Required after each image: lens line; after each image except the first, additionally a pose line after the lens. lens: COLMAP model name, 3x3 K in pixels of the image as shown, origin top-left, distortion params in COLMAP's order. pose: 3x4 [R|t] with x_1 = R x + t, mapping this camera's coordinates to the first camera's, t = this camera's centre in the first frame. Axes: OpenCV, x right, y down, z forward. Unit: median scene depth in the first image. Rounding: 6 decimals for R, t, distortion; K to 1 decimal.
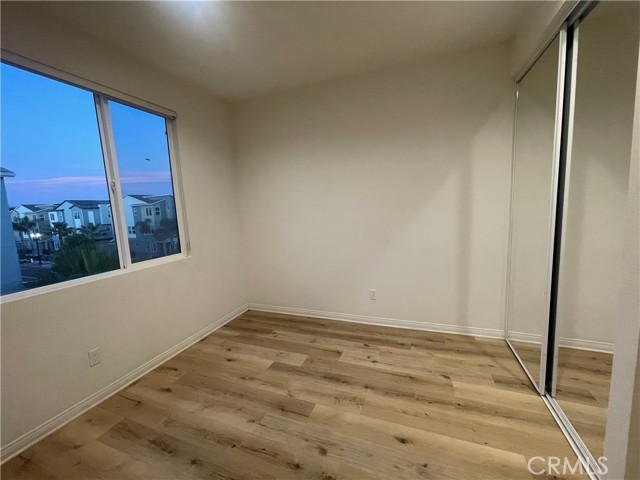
lens RADIAL K [[260.5, 0, 320.0], [0, 260.5, 240.0], [0, 0, 1]] dist [0.000089, -0.000172]
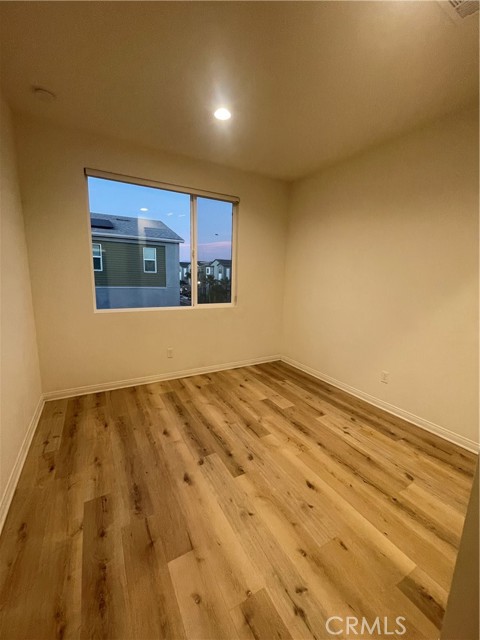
lens RADIAL K [[260.5, 0, 240.0], [0, 260.5, 320.0], [0, 0, 1]] dist [0.000089, -0.000172]
pose [[0.772756, 0.180393, -0.608528, 0.399609], [-0.146423, 0.983566, 0.105630, -0.013343], [0.617583, 0.007476, 0.786470, -0.059365]]
